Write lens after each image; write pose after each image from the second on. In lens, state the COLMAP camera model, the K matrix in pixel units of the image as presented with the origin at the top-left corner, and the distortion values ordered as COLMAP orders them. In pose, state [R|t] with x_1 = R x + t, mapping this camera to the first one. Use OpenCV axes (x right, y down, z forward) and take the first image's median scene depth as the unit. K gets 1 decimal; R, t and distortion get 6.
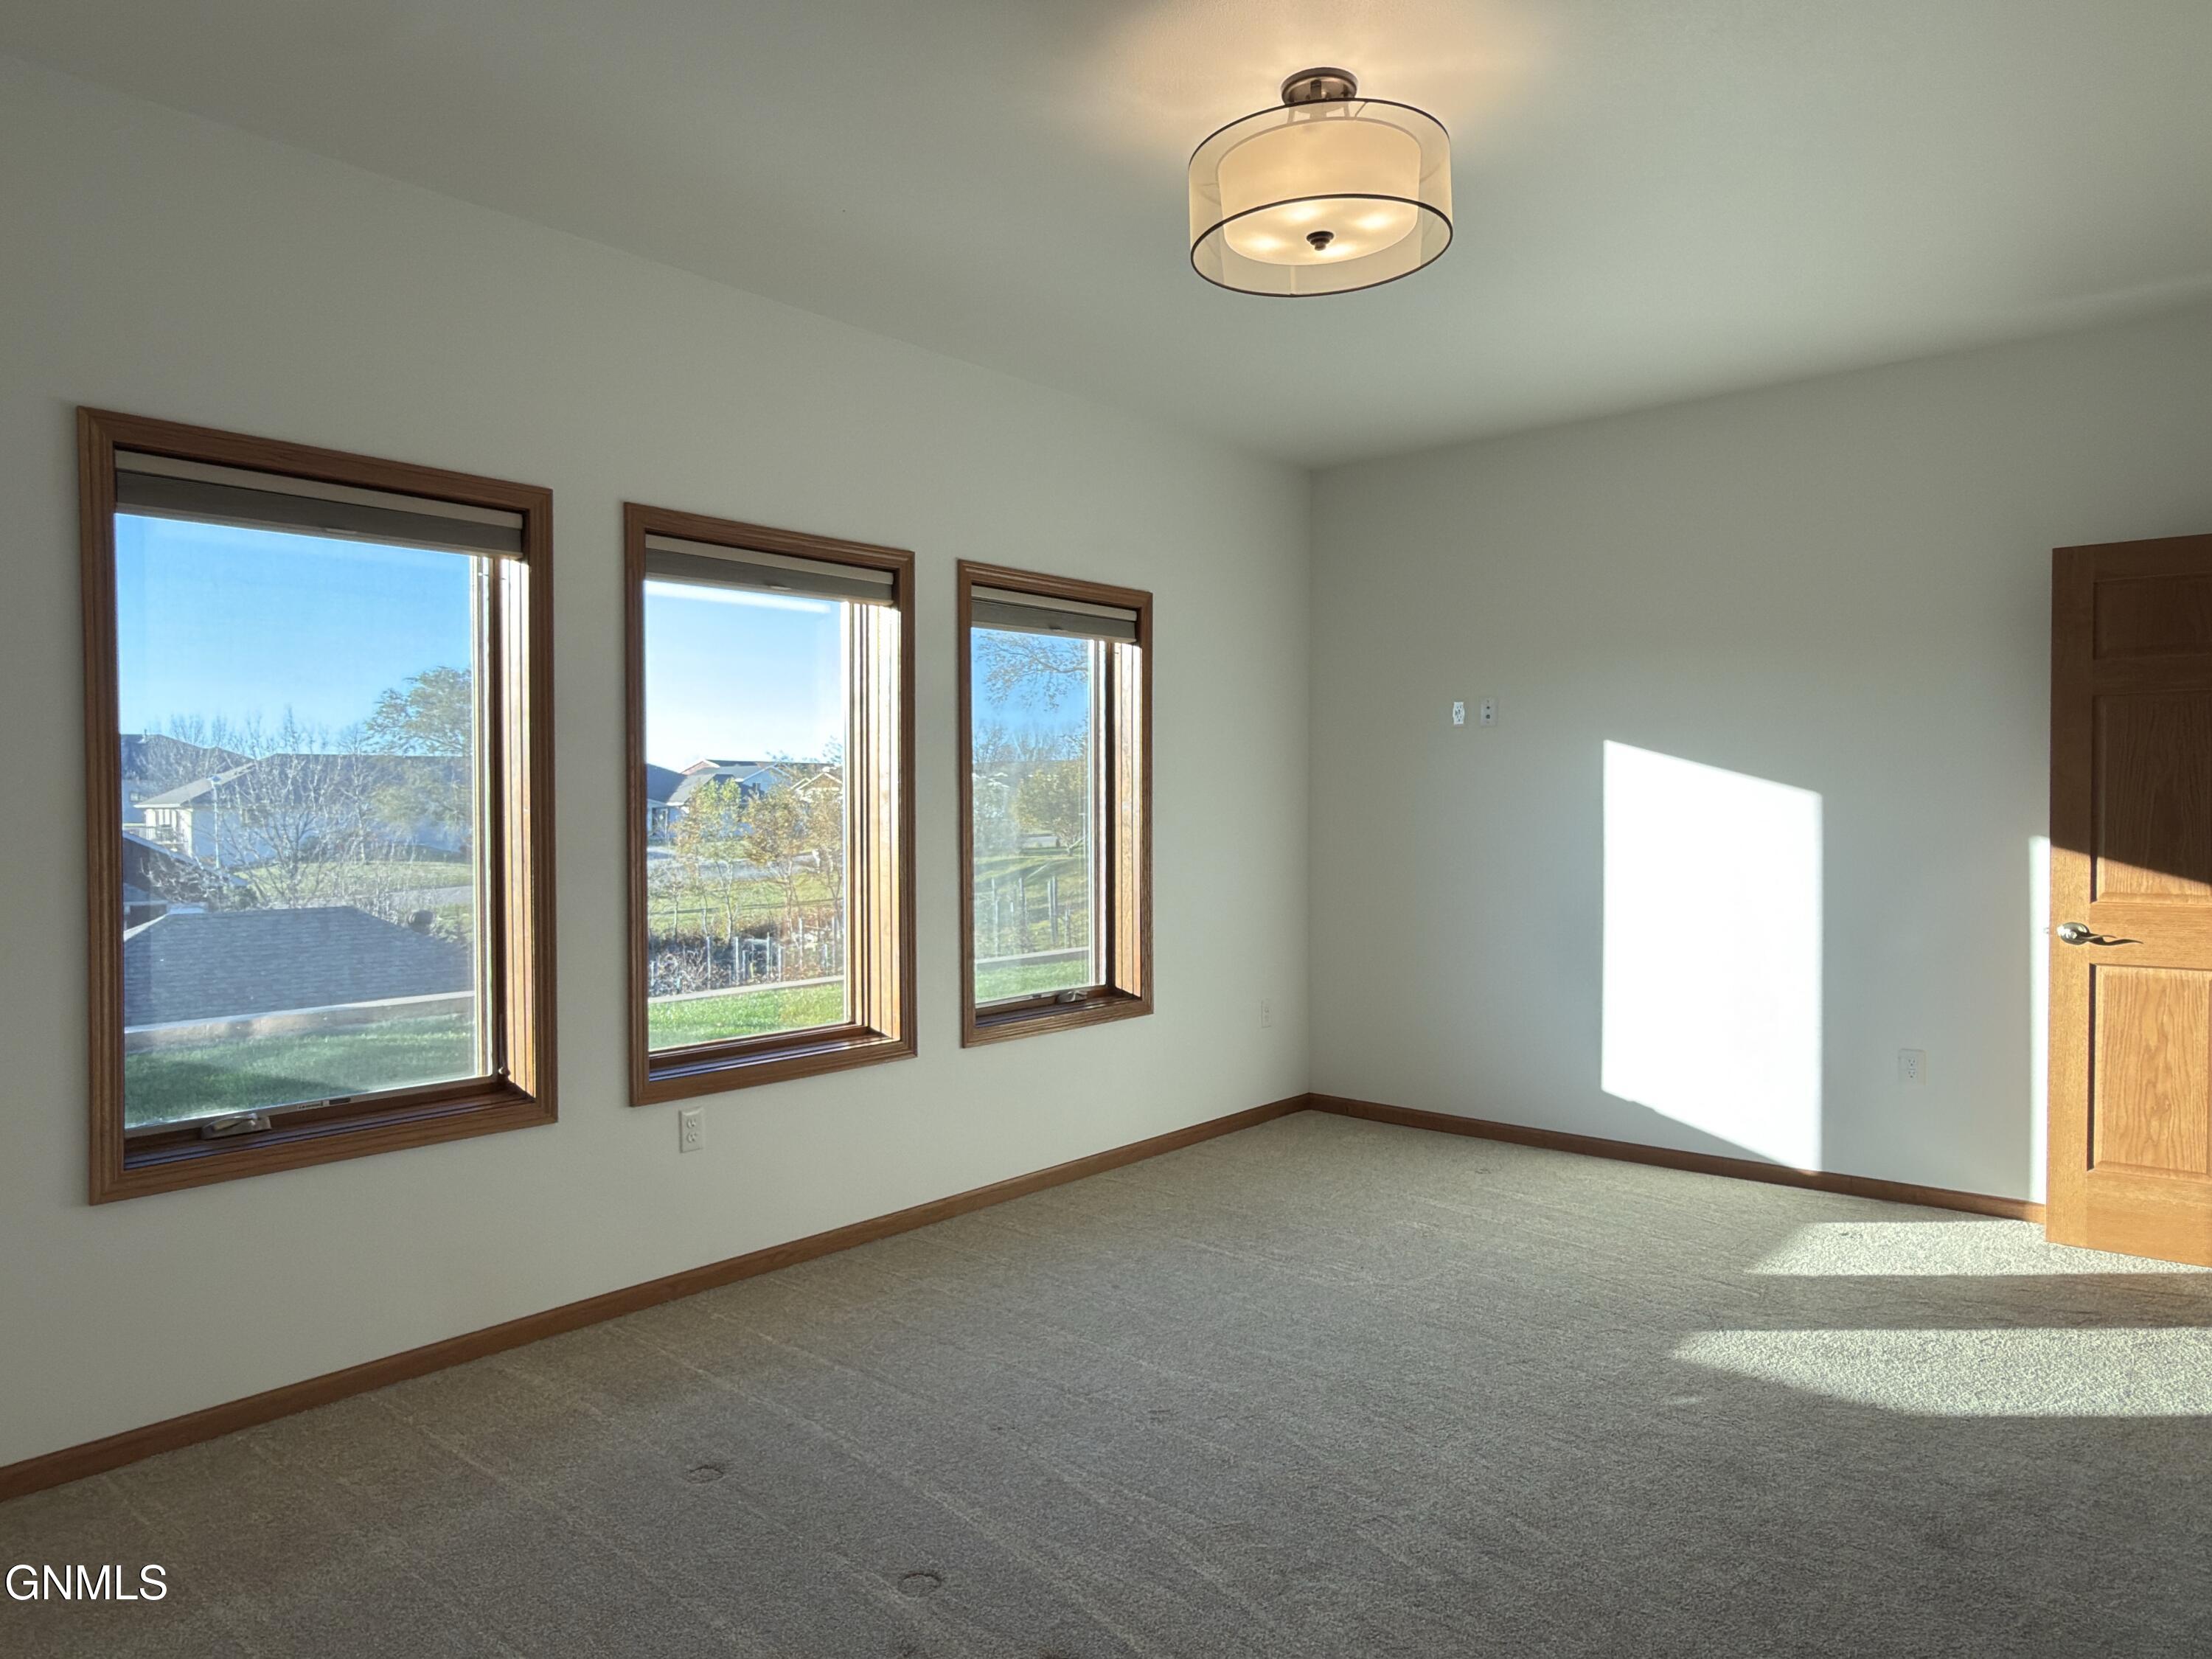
lens RADIAL K [[1410.7, 0, 1099.5], [0, 1410.7, 830.3], [0, 0, 1]] dist [-0.013071, -0.002028]
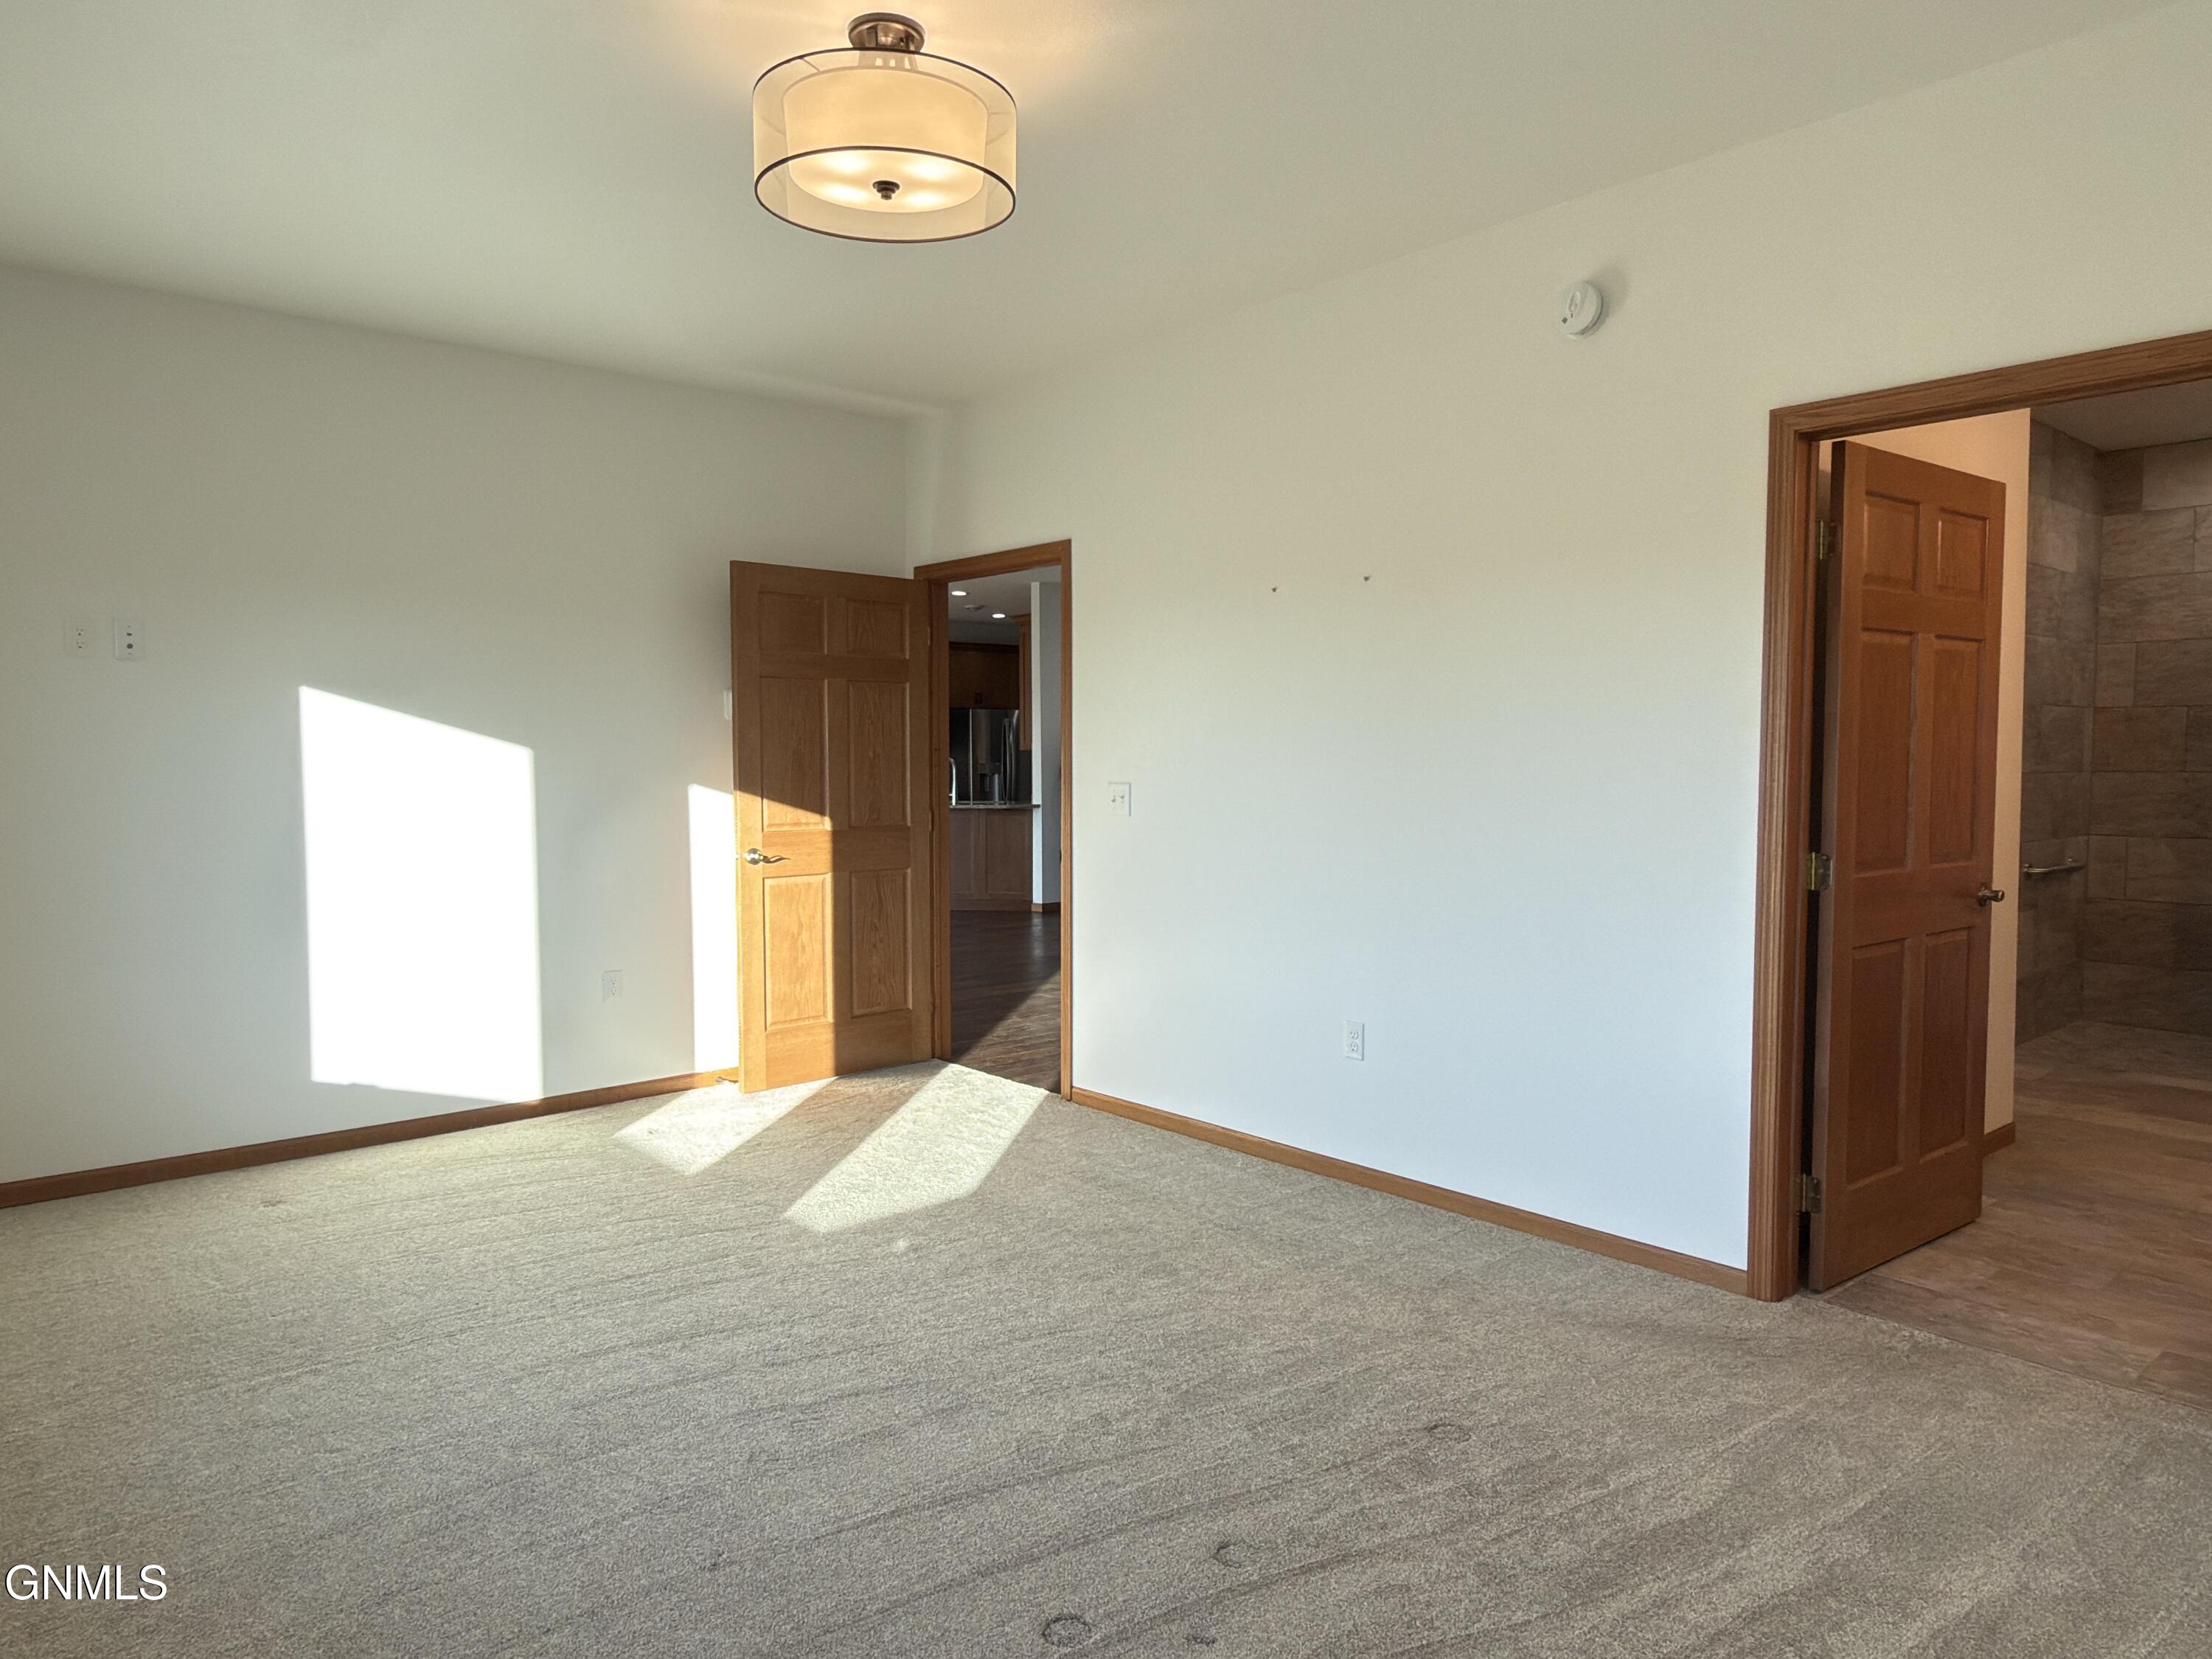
lens RADIAL K [[1410.7, 0, 1099.5], [0, 1410.7, 830.3], [0, 0, 1]] dist [-0.013071, -0.002028]
pose [[0.134515, -0.048879, 0.989705, -0.580894], [0.018508, 0.998732, 0.046810, -0.007231], [-0.990739, 0.012021, 0.135249, 0.503250]]
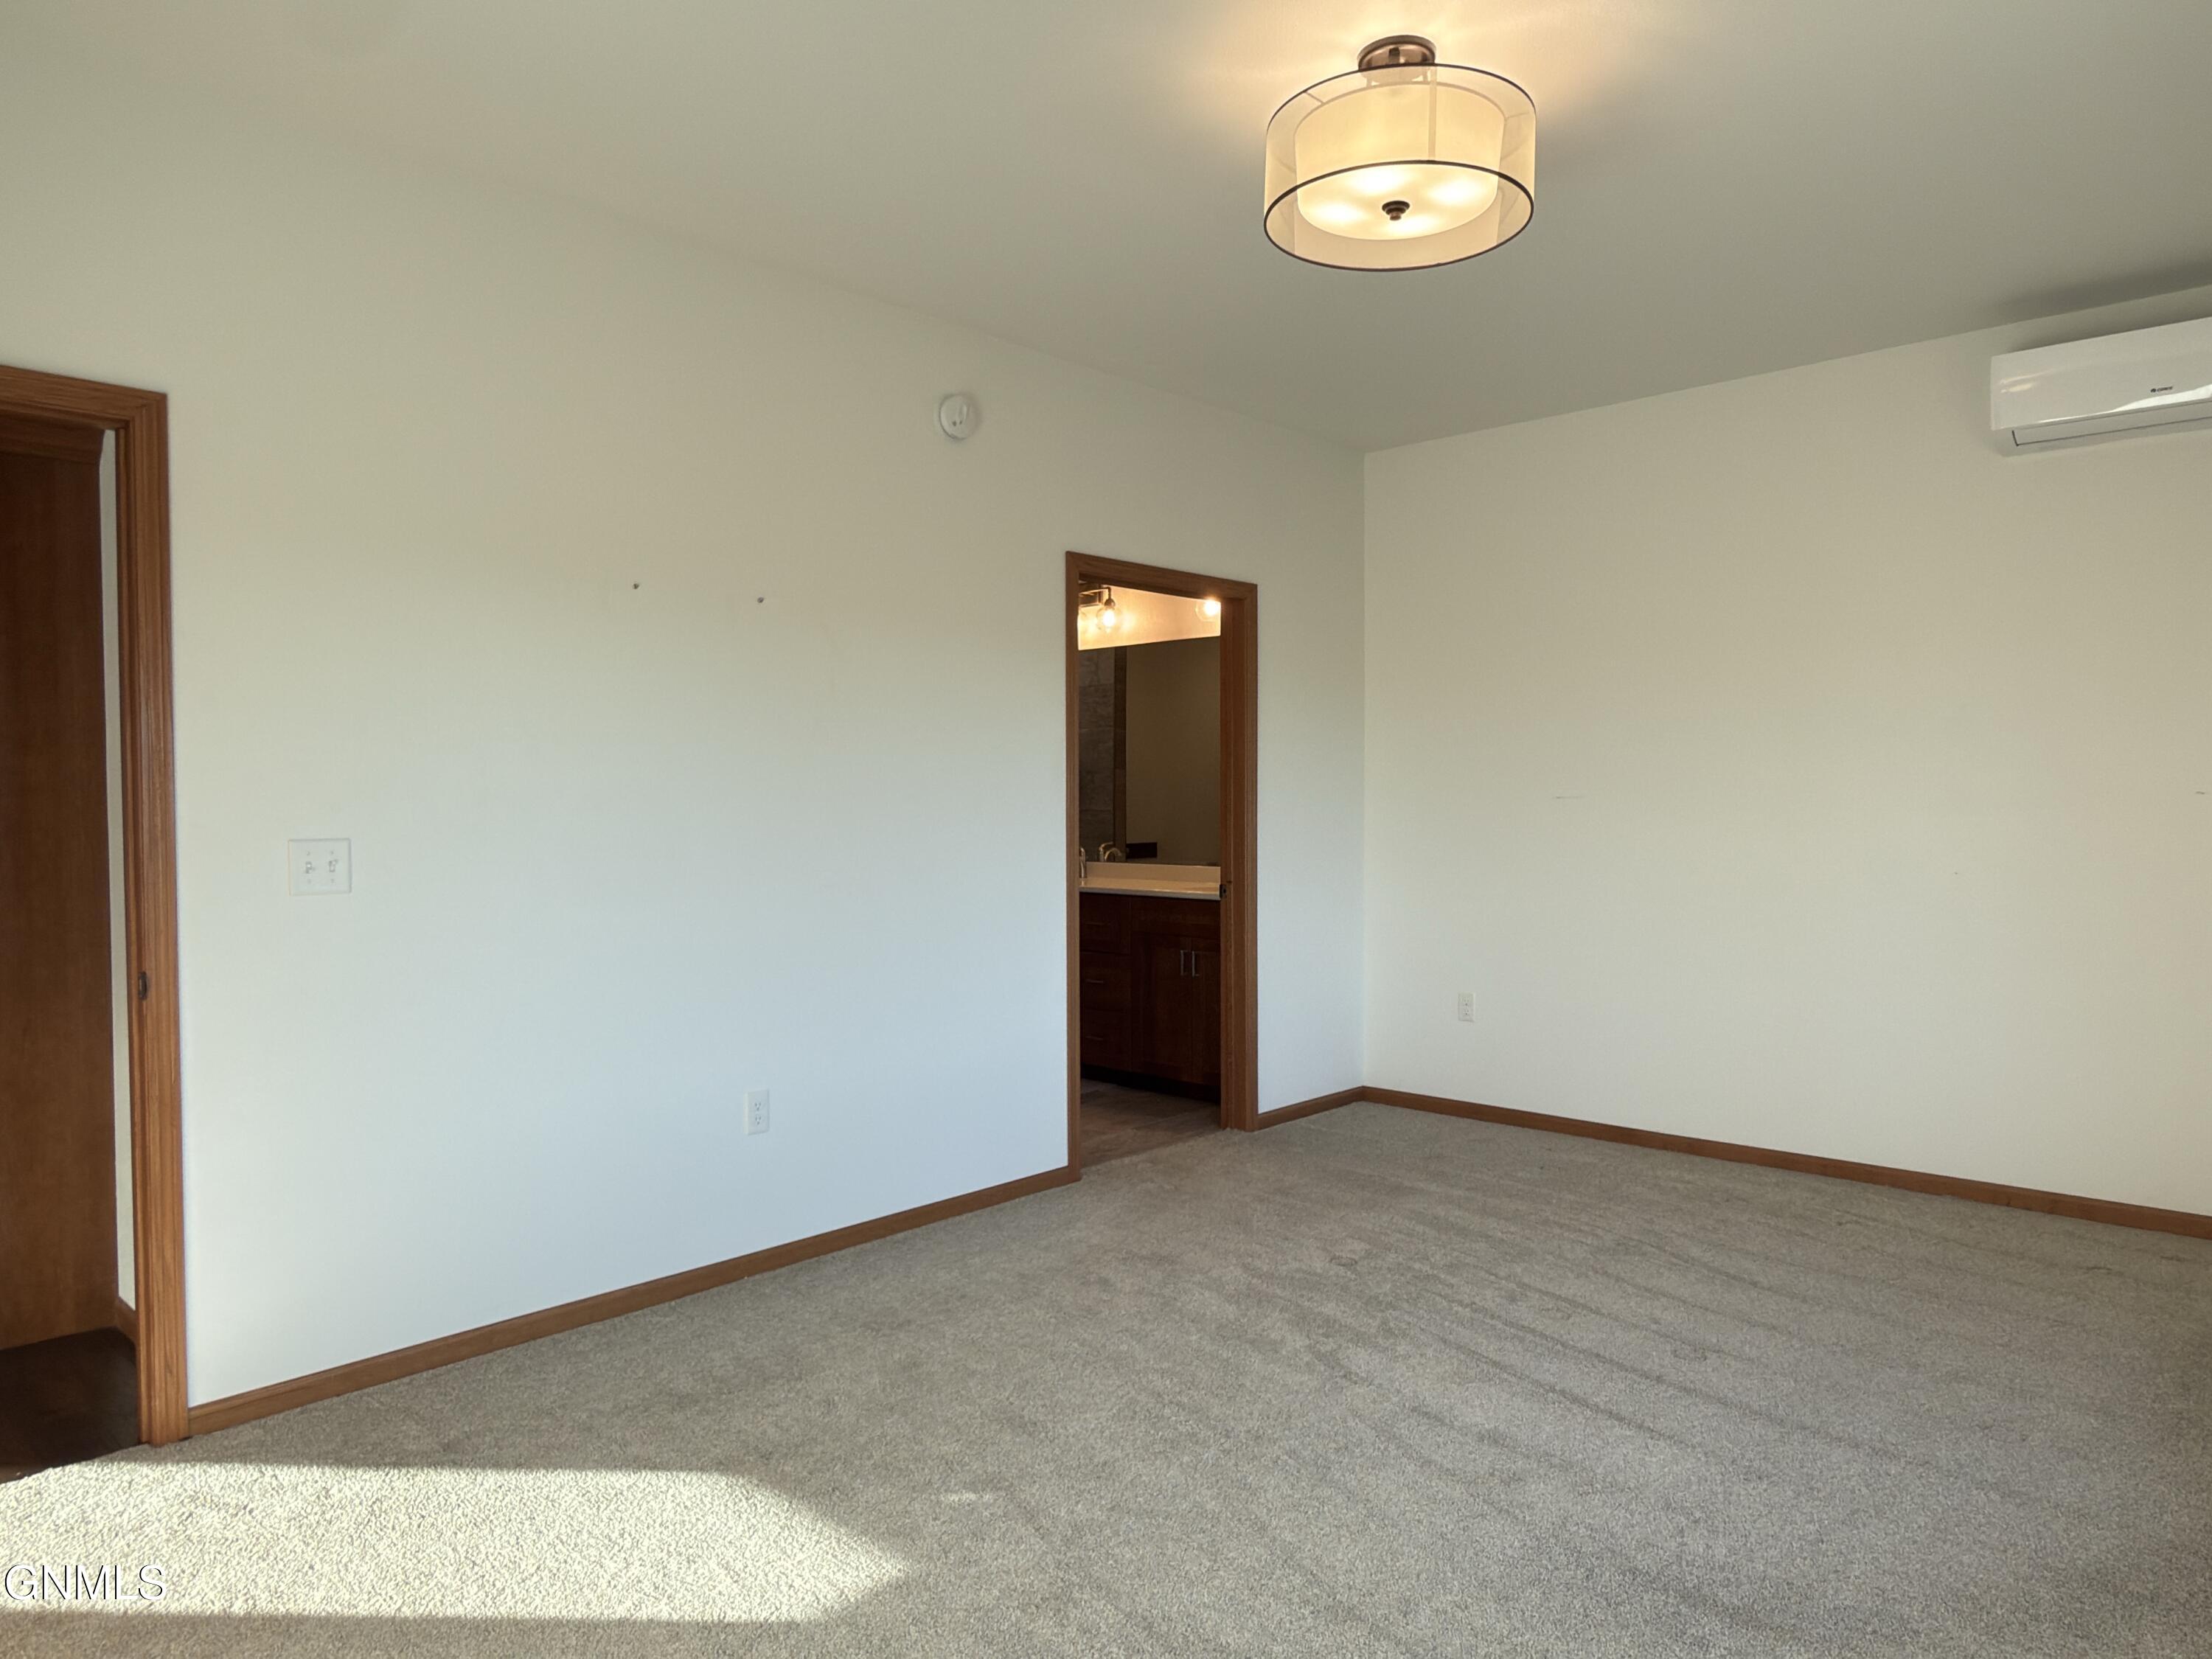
lens RADIAL K [[1410.7, 0, 1099.5], [0, 1410.7, 830.3], [0, 0, 1]] dist [-0.013071, -0.002028]
pose [[-0.999488, 0.009572, 0.030534, 0.235338], [0.010834, 0.999081, 0.041460, -0.021859], [-0.030109, 0.041770, -0.998673, 1.397666]]
